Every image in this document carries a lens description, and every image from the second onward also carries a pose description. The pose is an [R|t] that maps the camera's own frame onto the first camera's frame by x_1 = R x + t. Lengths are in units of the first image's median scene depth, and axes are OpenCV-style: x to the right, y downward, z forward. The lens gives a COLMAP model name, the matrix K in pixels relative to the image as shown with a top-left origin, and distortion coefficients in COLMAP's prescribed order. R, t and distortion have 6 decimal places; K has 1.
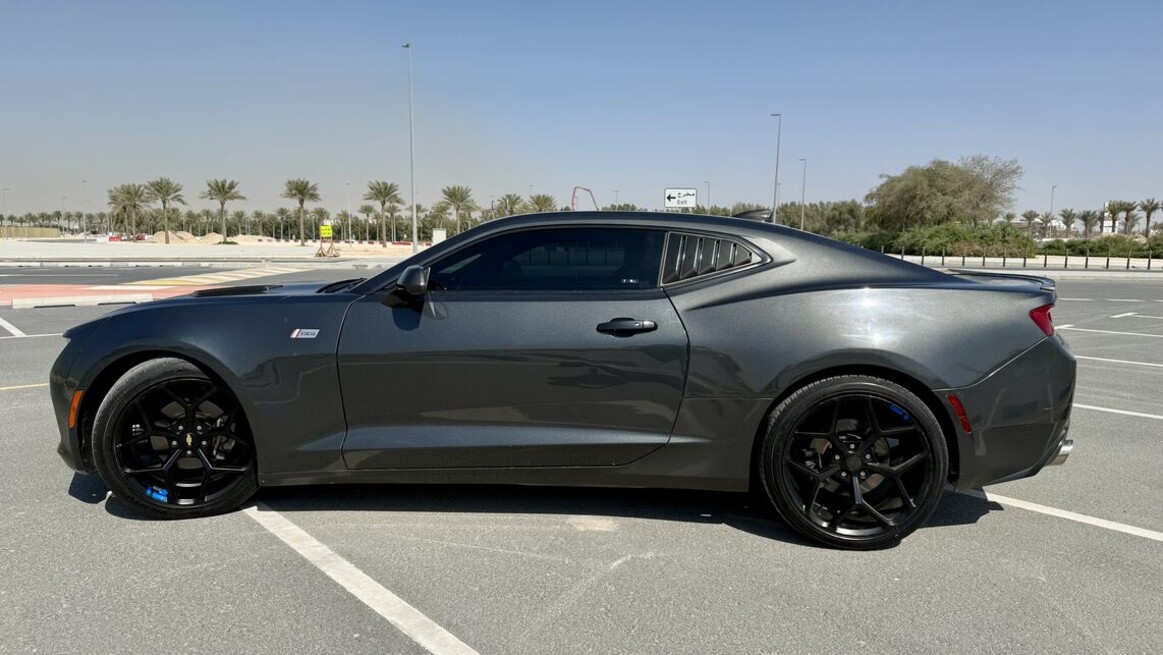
lens RADIAL K [[815.1, 0, 583.2], [0, 815.1, 334.2], [0, 0, 1]] dist [0.050593, -0.020786]
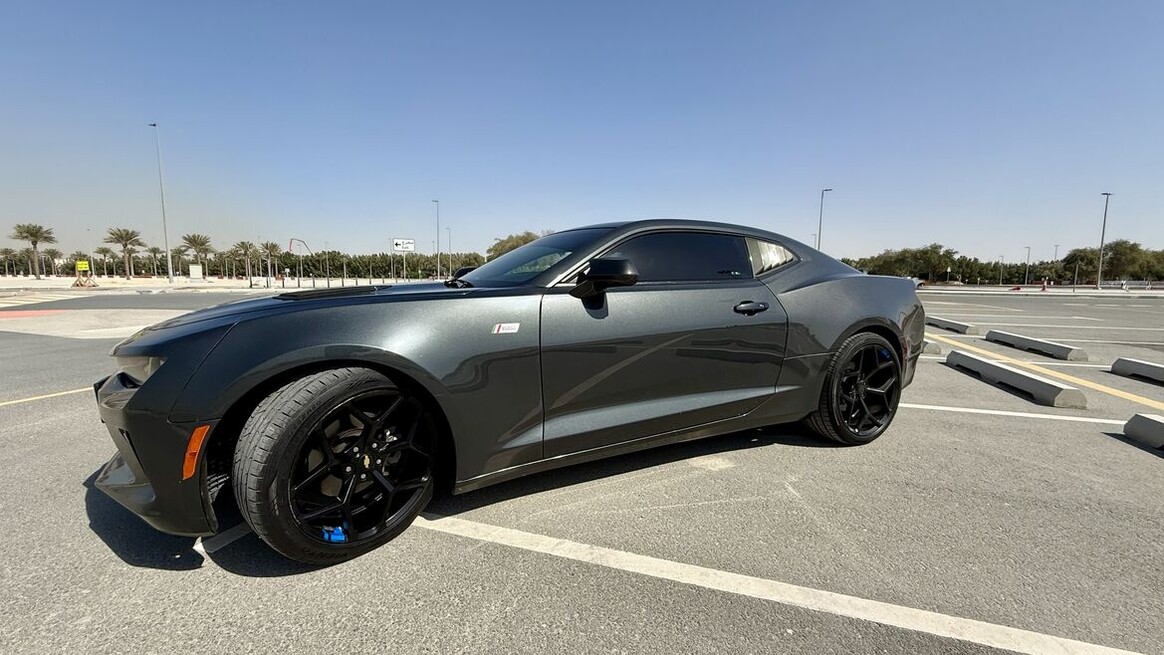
lens RADIAL K [[463.9, 0, 582.9], [0, 463.9, 327.8], [0, 0, 1]] dist [-0.001092, -0.000552]
pose [[0.856878, -0.060635, 0.511941, -0.200244], [0.060477, 0.998025, 0.016983, -0.002149], [-0.511960, 0.016408, 0.858853, 0.179096]]
